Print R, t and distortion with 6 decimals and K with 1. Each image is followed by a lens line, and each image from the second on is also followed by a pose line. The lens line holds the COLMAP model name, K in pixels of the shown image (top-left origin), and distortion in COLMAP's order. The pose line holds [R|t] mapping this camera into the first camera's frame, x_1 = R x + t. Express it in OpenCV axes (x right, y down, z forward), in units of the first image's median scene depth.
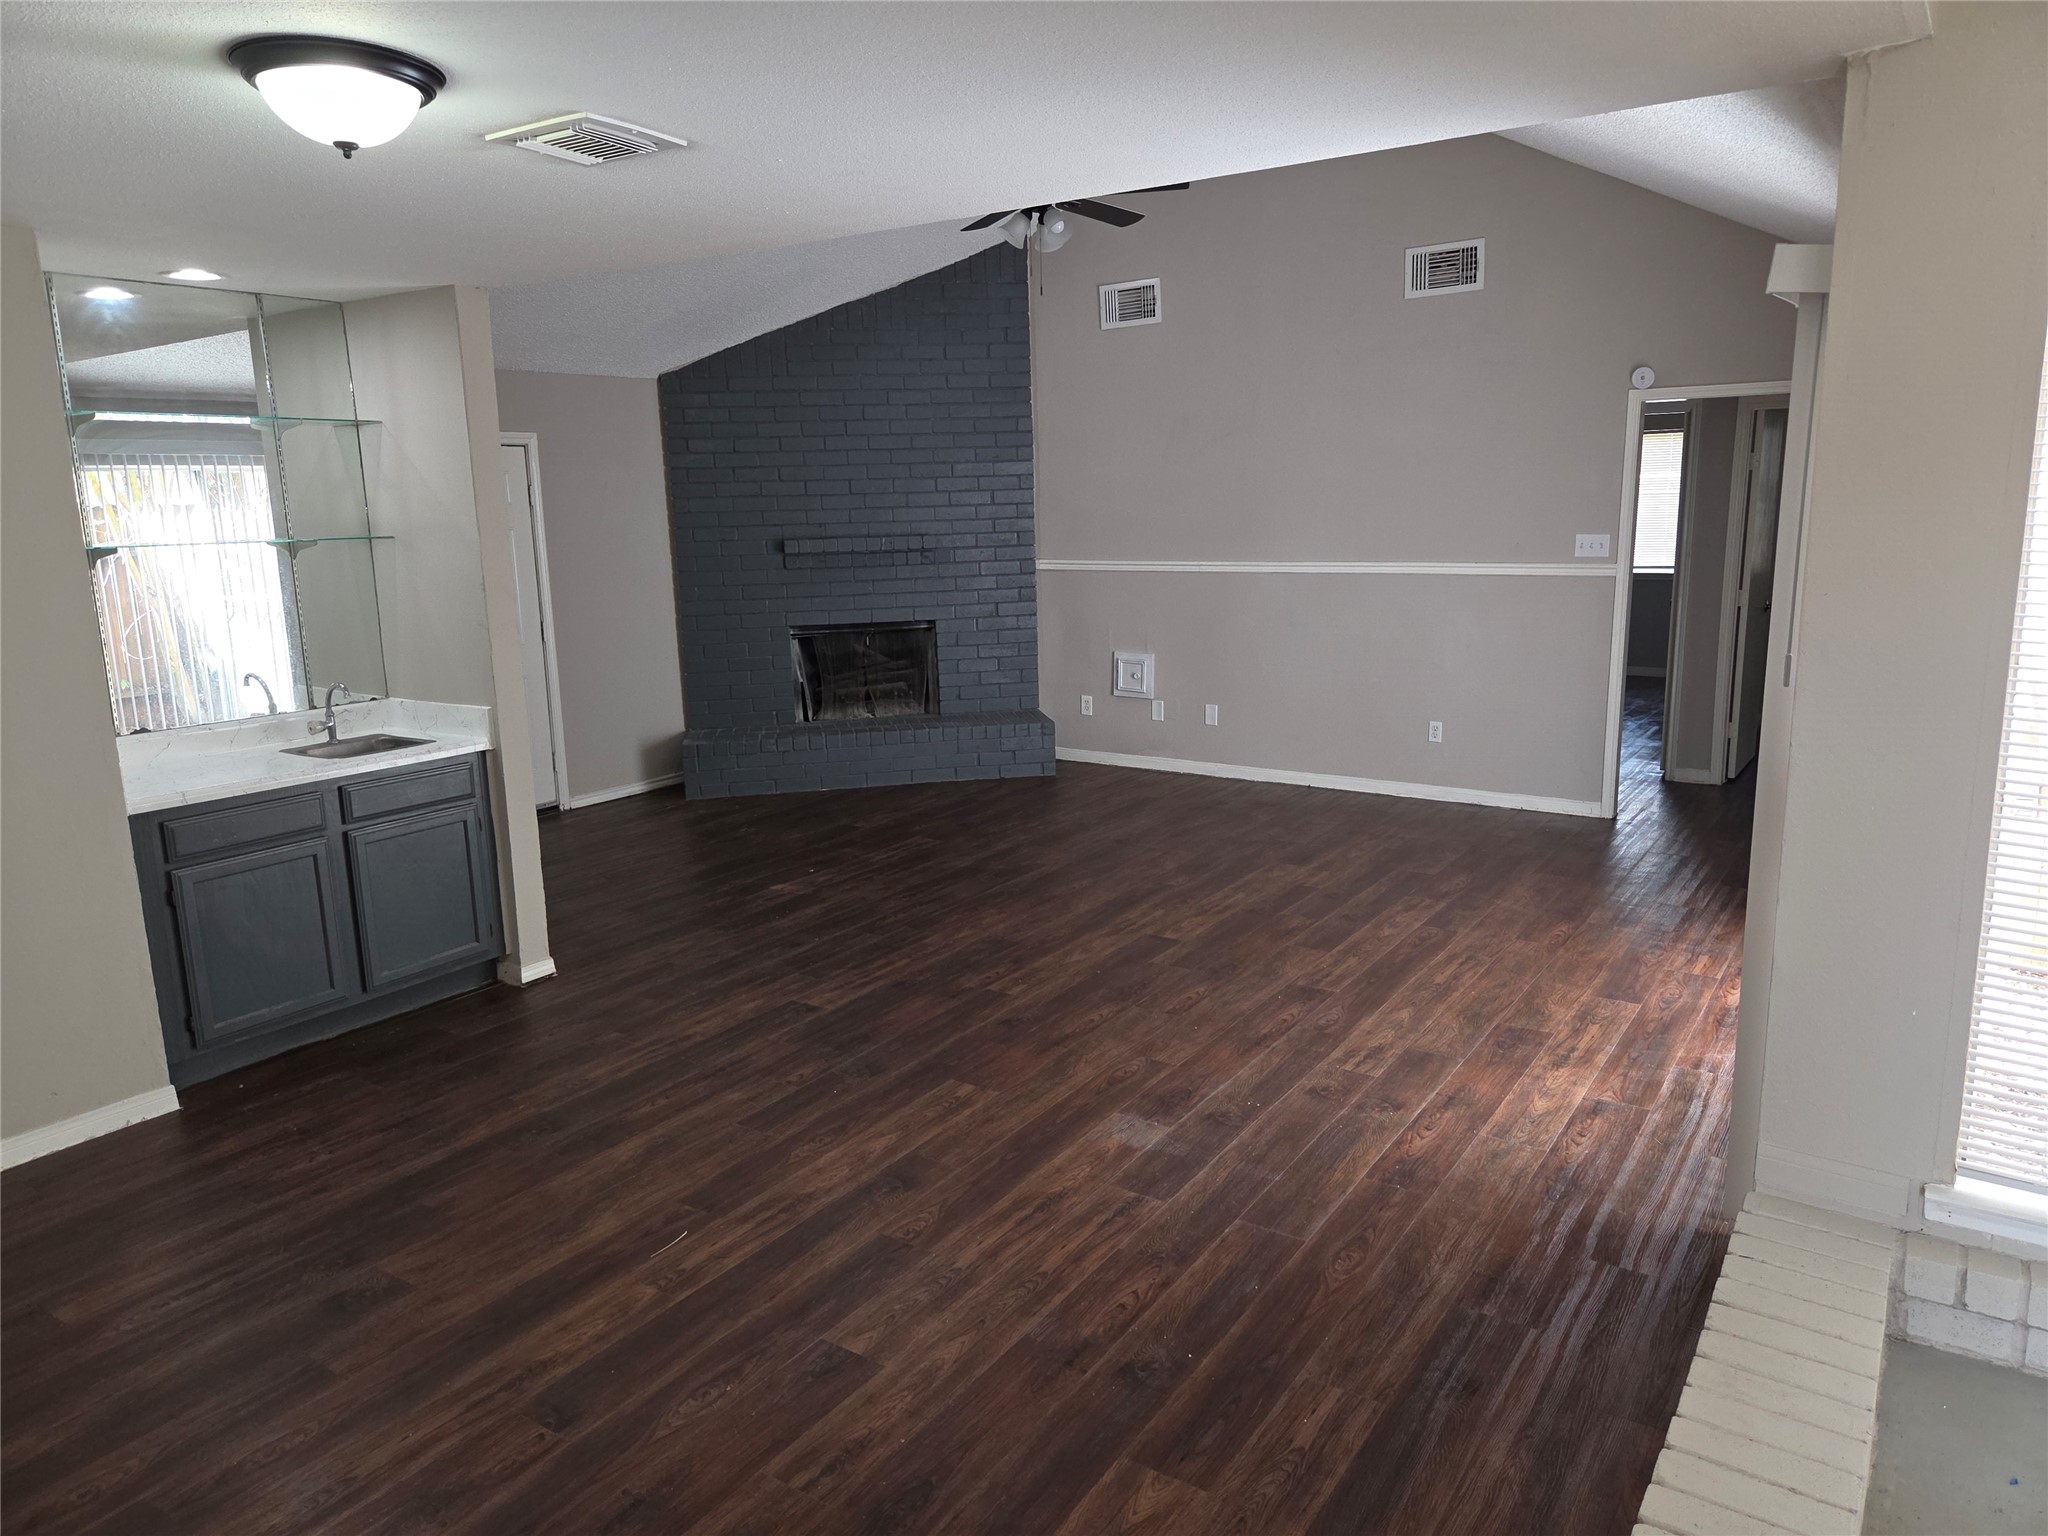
lens RADIAL K [[1374.0, 0, 1032.6], [0, 1374.0, 754.4], [0, 0, 1]] dist [0.068331, -0.060234]
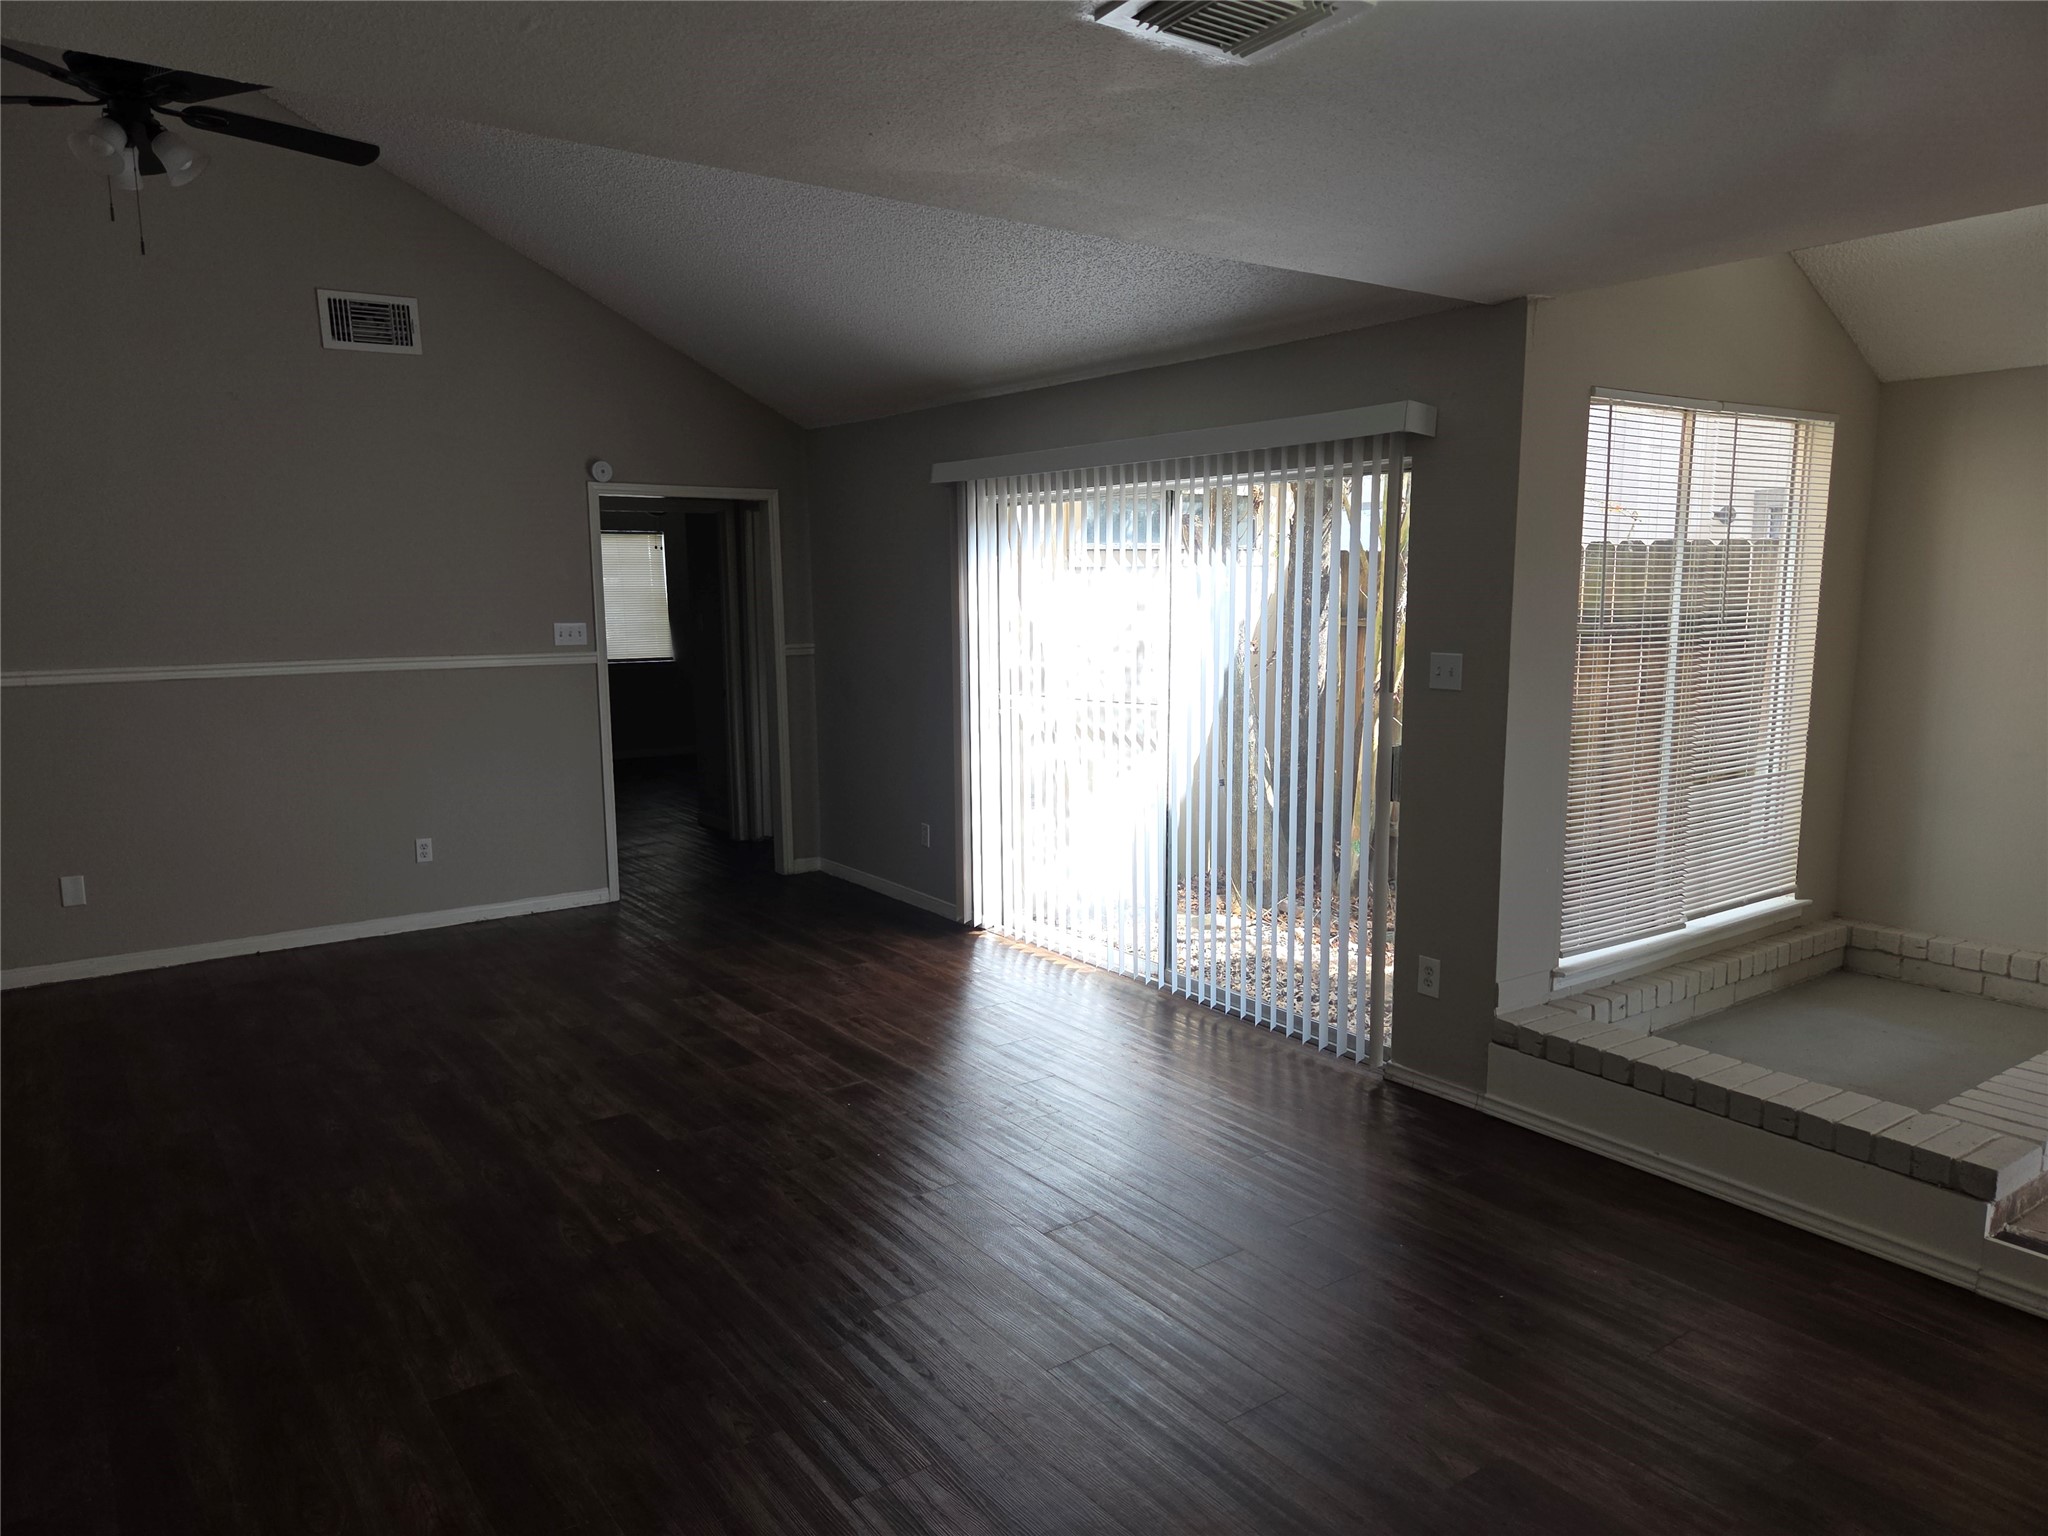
lens RADIAL K [[1374.0, 0, 1024.5], [0, 1374.0, 780.3], [0, 0, 1]] dist [0.068331, -0.060234]
pose [[0.343540, -0.118183, 0.931672, -0.566057], [0.175096, 0.982716, 0.060094, -0.067092], [-0.922671, 0.142487, 0.358296, 0.483363]]
